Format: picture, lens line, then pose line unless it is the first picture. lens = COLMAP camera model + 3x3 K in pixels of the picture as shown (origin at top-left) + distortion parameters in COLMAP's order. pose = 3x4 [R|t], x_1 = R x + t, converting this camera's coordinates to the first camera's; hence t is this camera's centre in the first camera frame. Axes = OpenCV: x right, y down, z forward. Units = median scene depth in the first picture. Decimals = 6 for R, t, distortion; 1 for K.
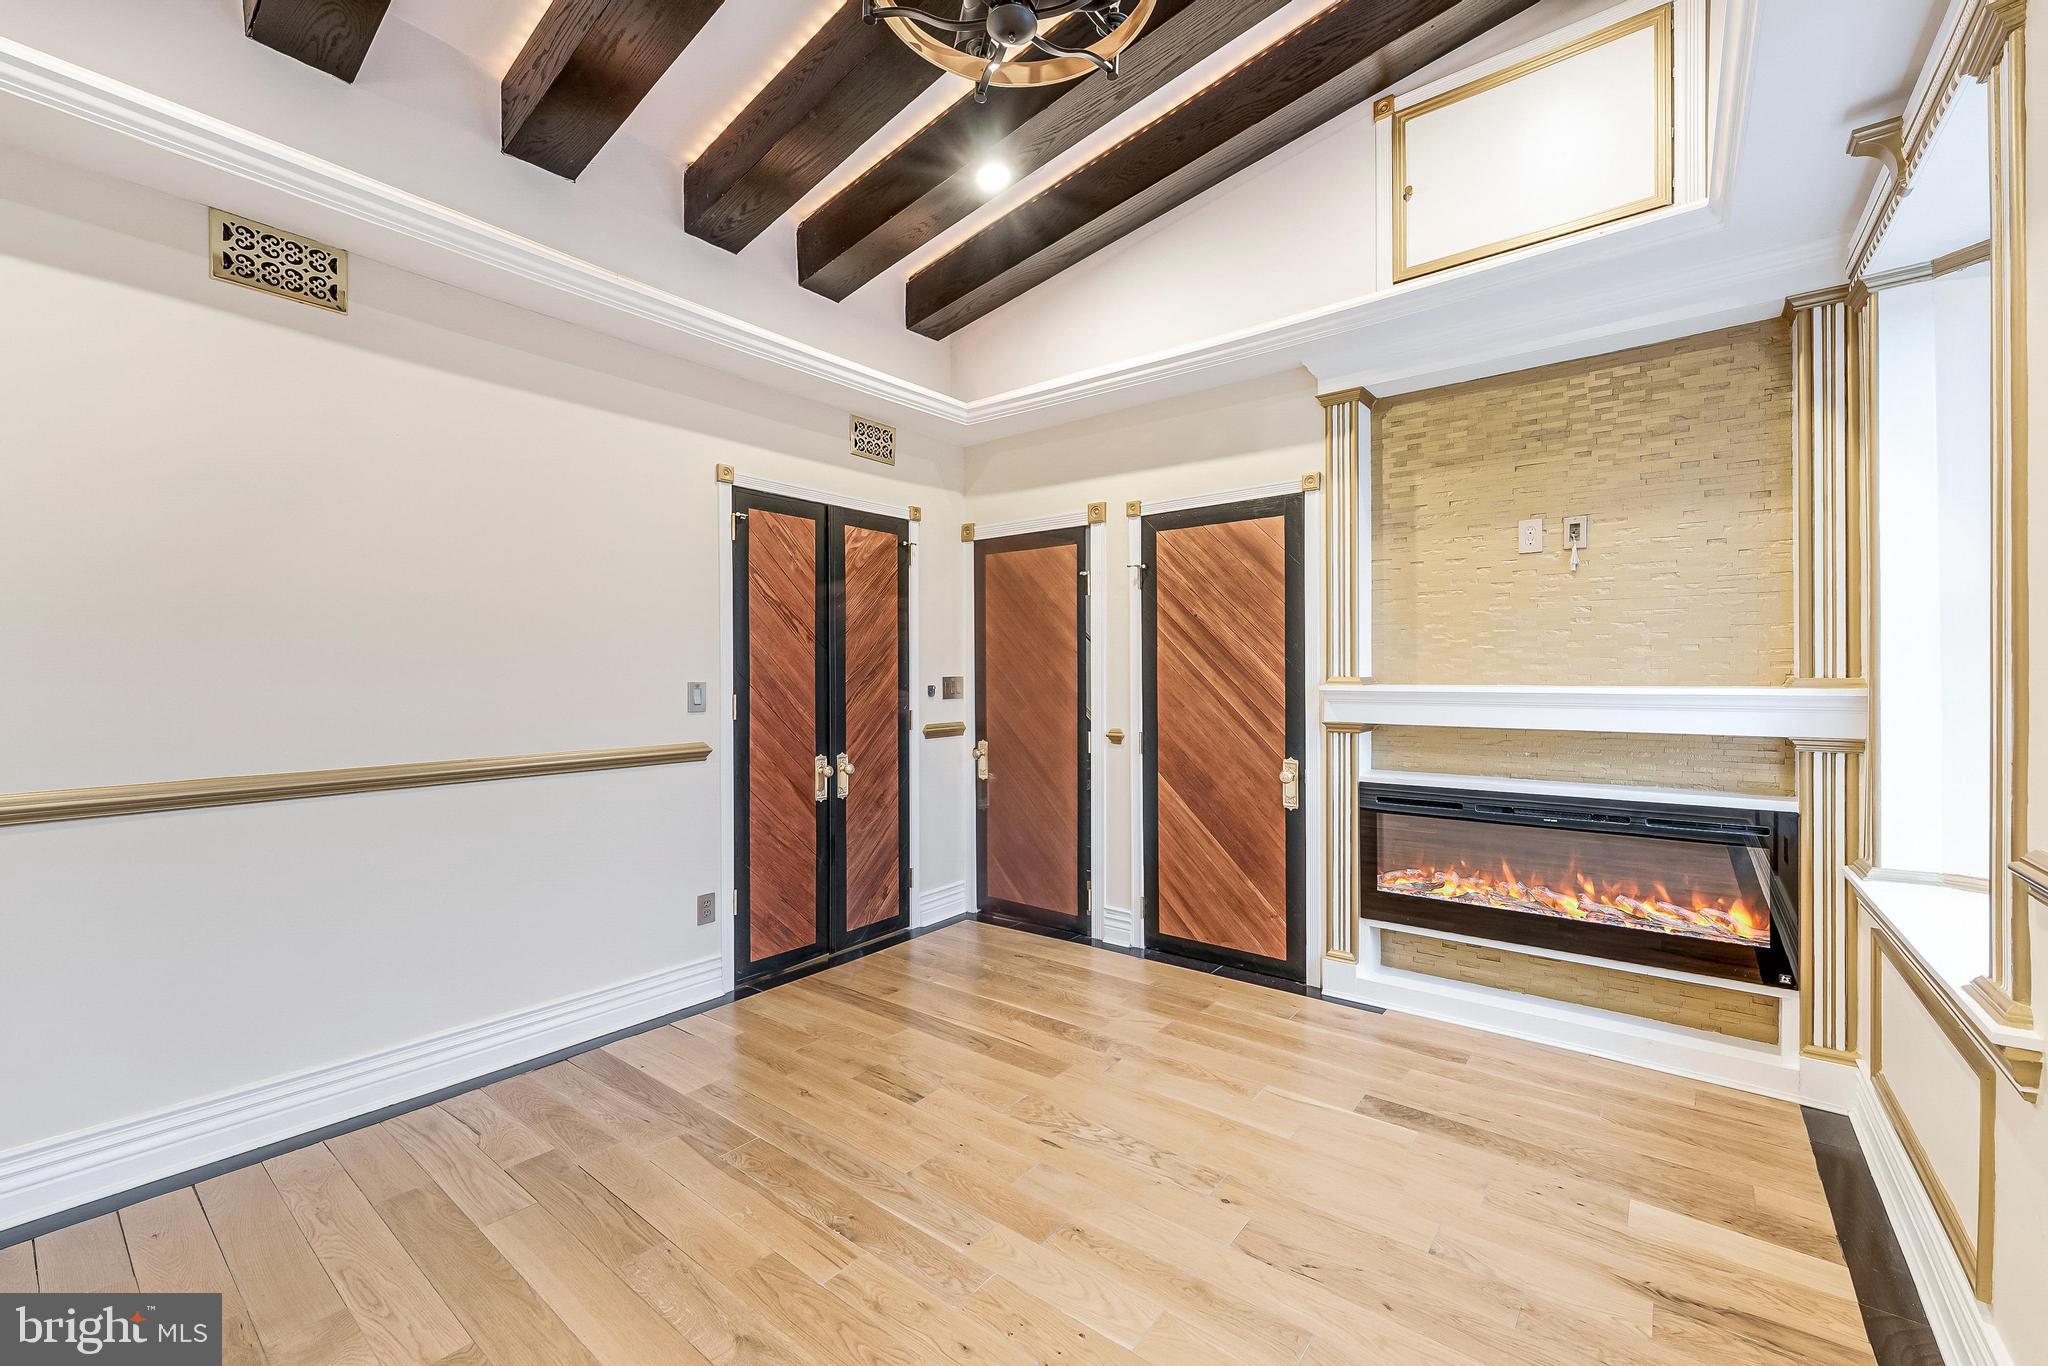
lens RADIAL K [[824.6, 0, 1045.1], [0, 824.6, 672.1], [0, 0, 1]] dist [-0.000660, -0.000021]
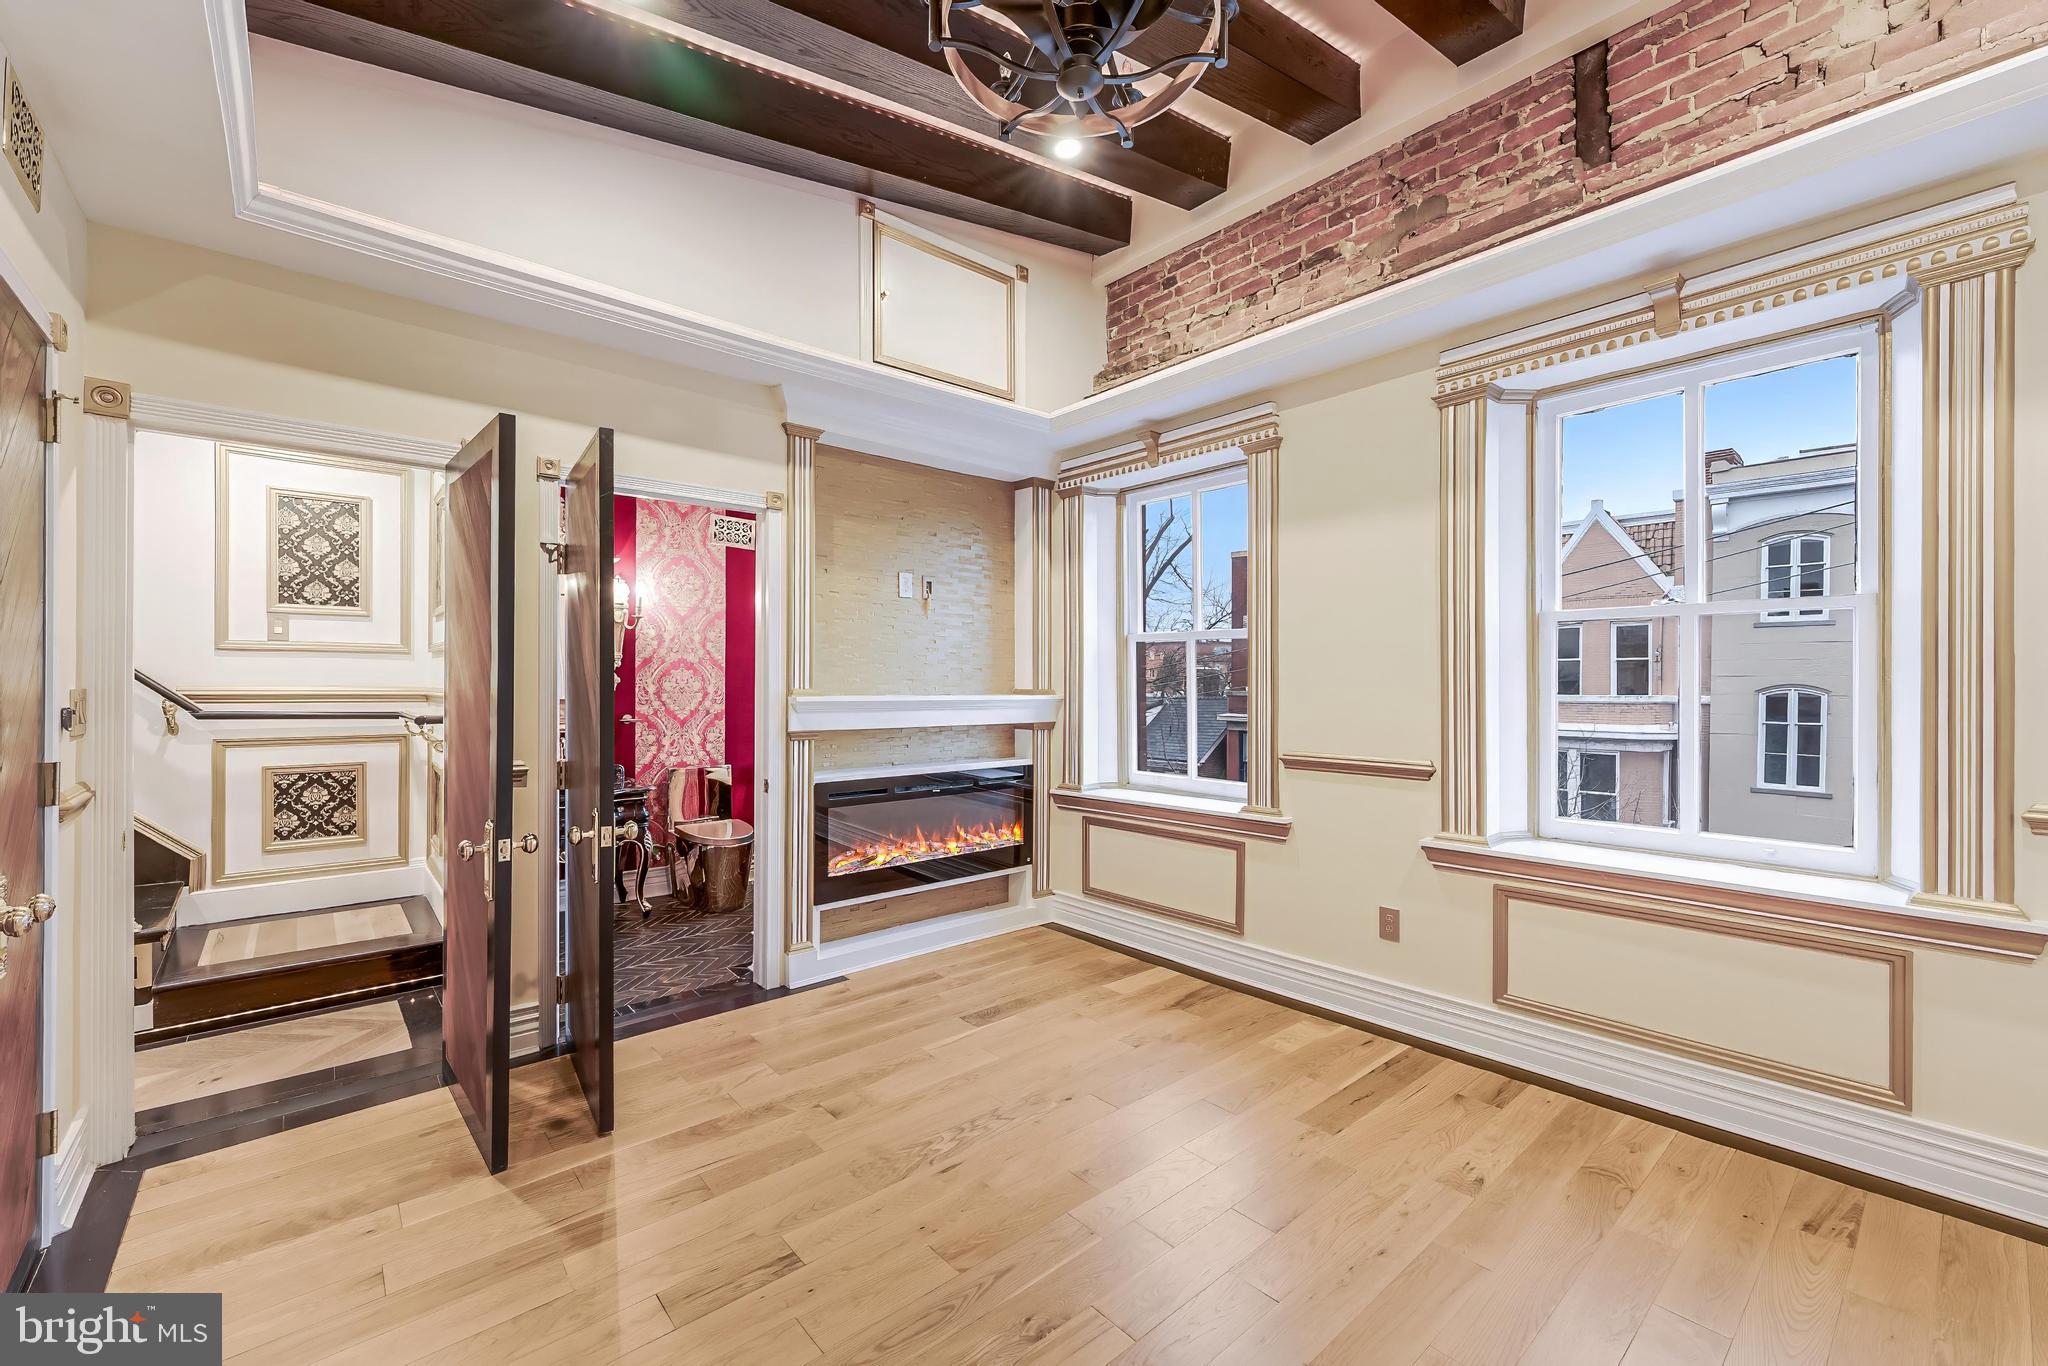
lens RADIAL K [[823.2, 0, 1026.4], [0, 823.2, 678.0], [0, 0, 1]] dist [0.000250, -0.000034]
pose [[0.201982, 0.012487, 0.979310, -0.773166], [-0.005928, 0.999916, -0.011527, 0.002400], [-0.979371, -0.003477, 0.202040, 0.592445]]
